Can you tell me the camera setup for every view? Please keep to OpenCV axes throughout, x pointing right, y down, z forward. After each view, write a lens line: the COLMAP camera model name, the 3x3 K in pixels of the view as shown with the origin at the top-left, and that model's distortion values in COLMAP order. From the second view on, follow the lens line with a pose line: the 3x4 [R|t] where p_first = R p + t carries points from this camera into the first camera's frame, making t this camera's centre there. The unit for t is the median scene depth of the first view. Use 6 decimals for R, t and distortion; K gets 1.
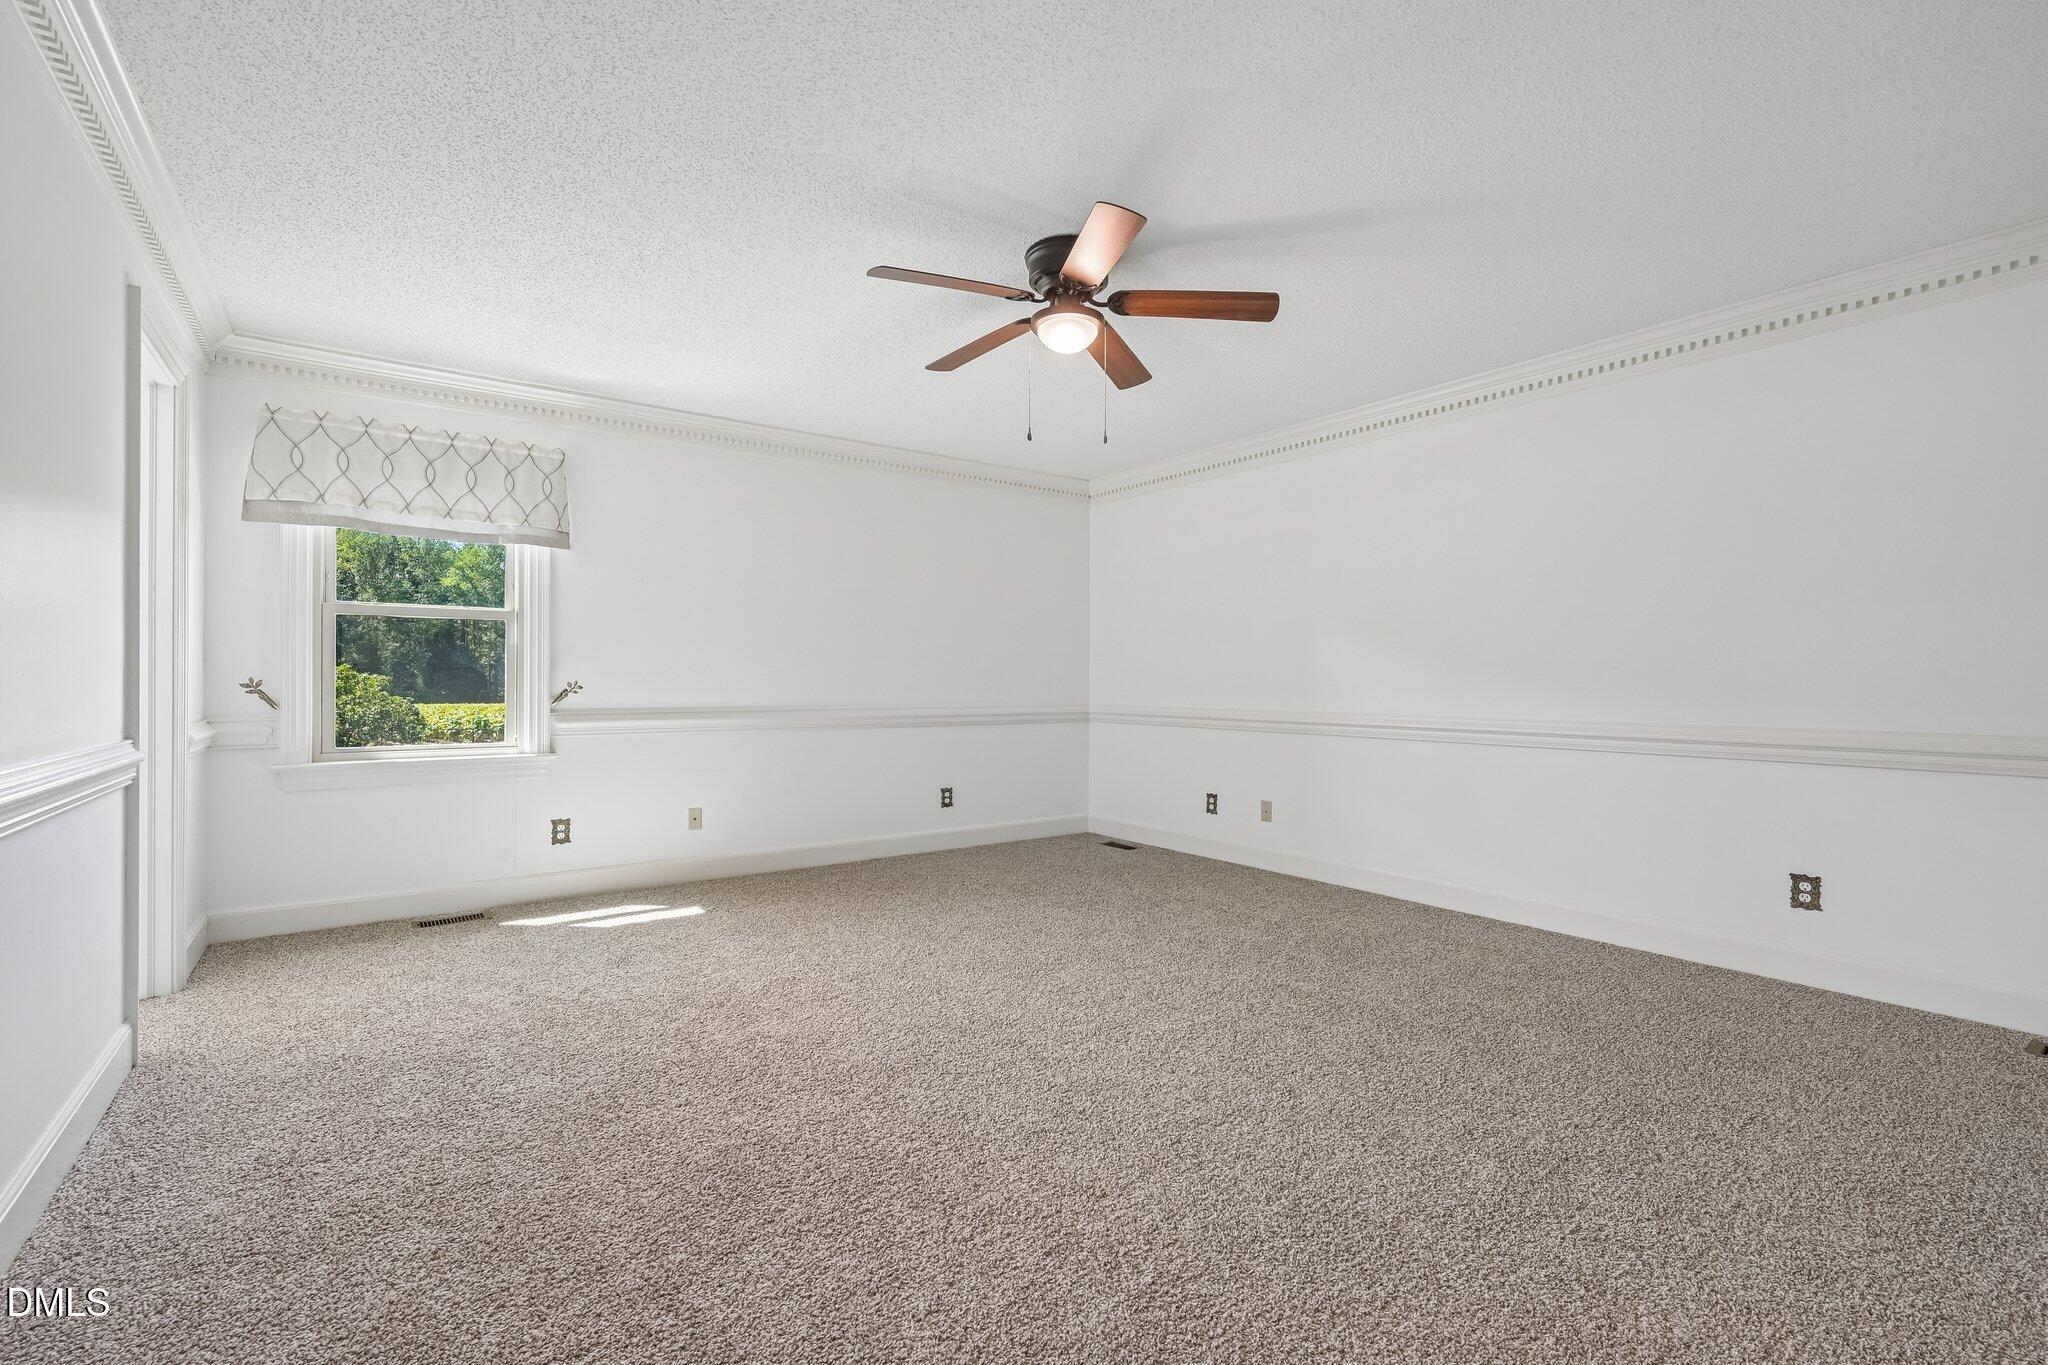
lens RADIAL K [[895.8, 0, 1044.8], [0, 895.8, 680.1], [0, 0, 1]] dist [-0.000608, -0.000429]
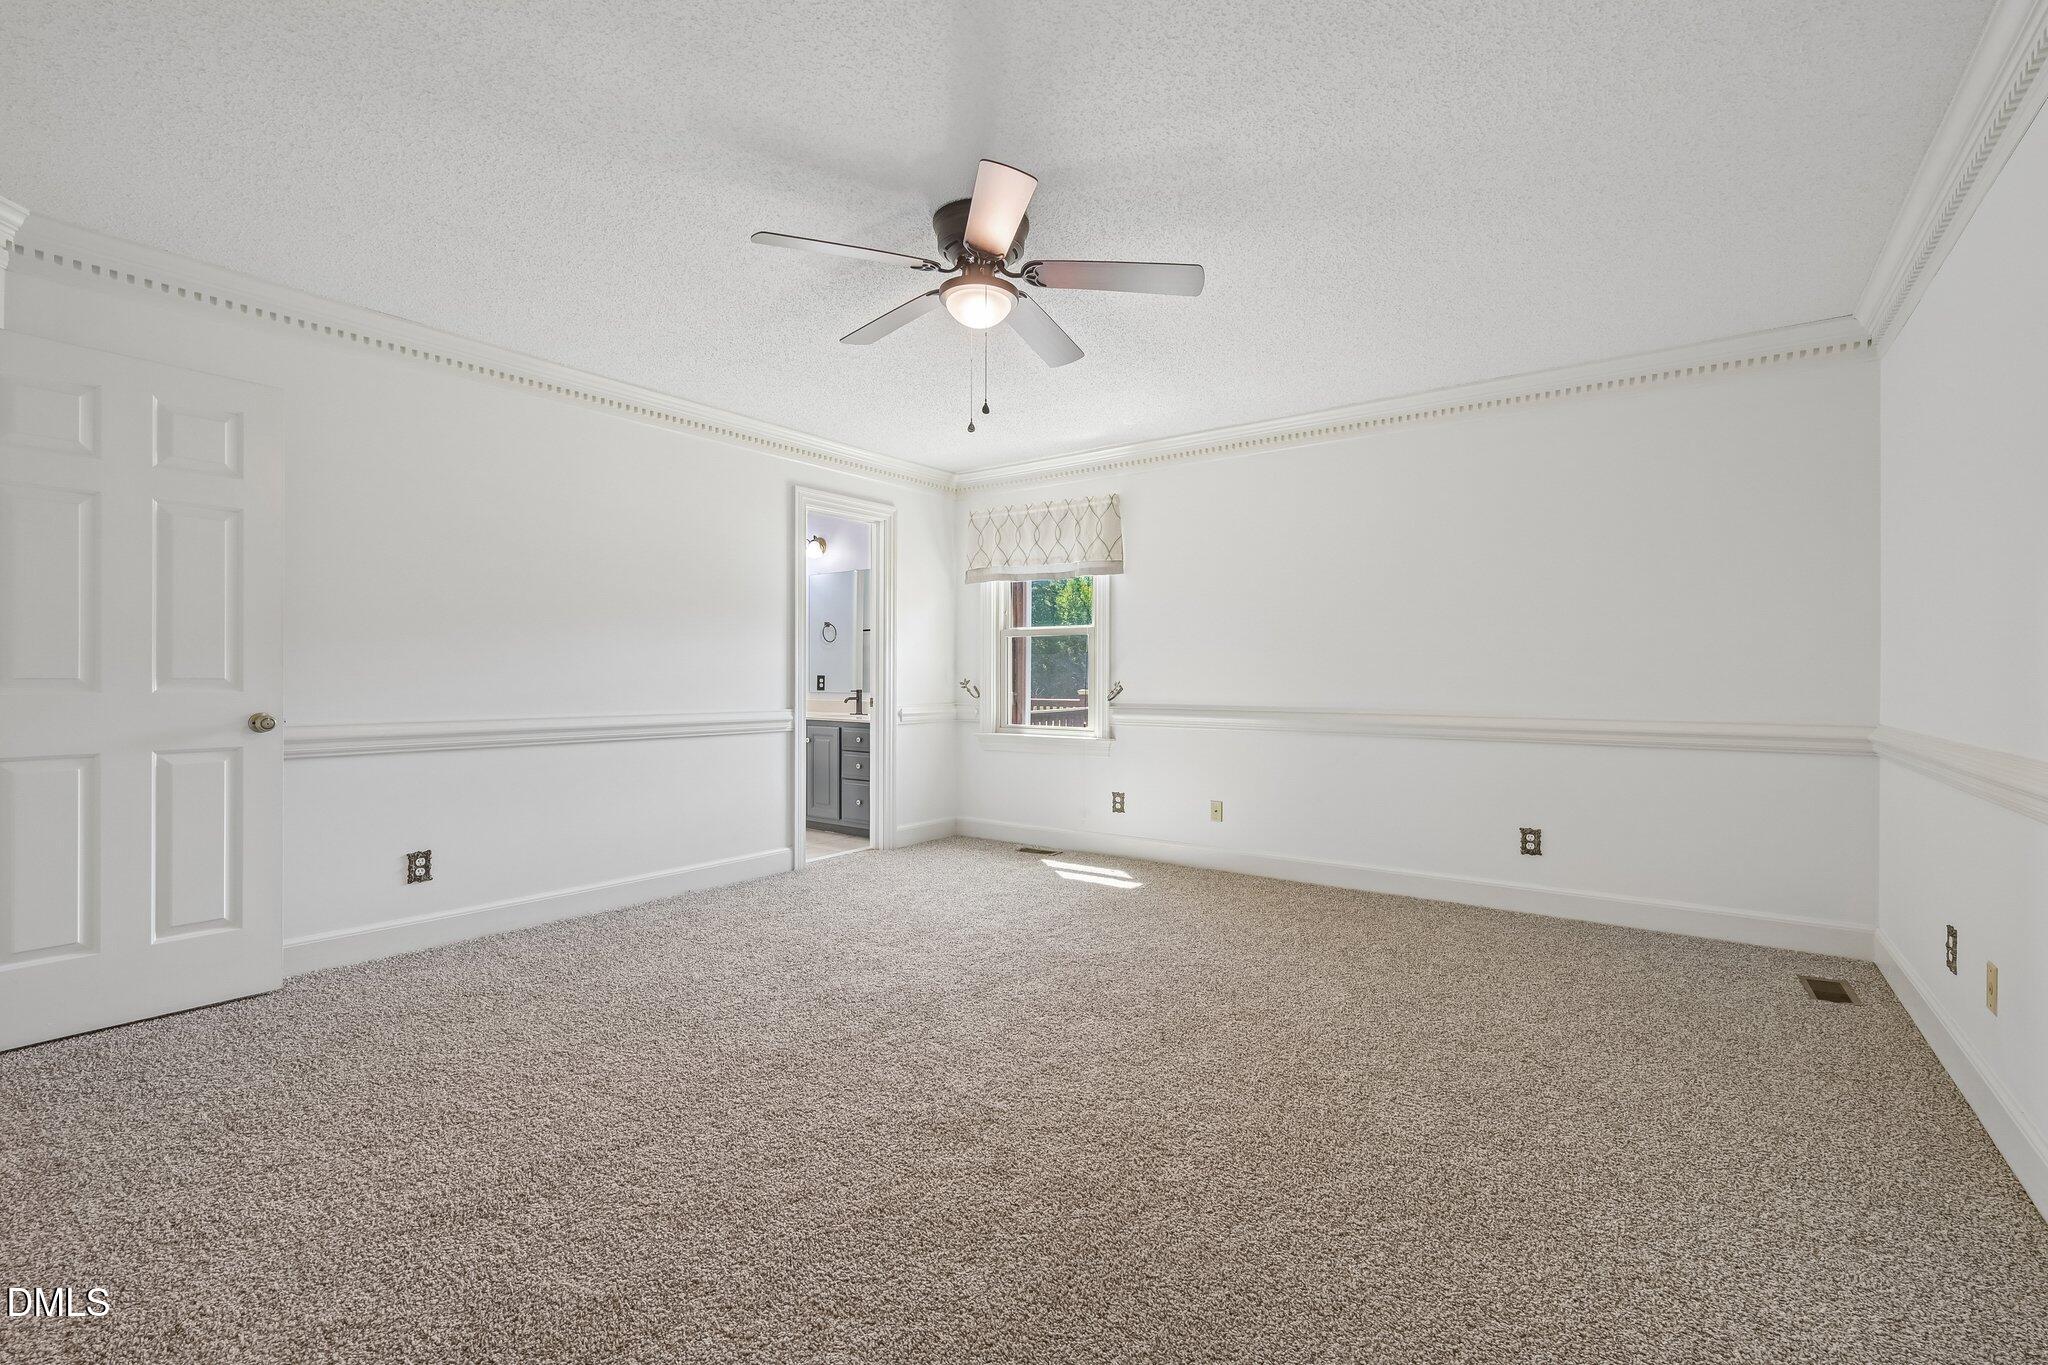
lens RADIAL K [[895.8, 0, 1030.4], [0, 895.8, 685.4], [0, 0, 1]] dist [-0.000608, -0.000429]
pose [[0.299402, 0.000783, -0.954127, 0.624315], [-0.005610, 0.999984, -0.000940, 0.009350], [0.954111, 0.005634, 0.299401, 0.529731]]
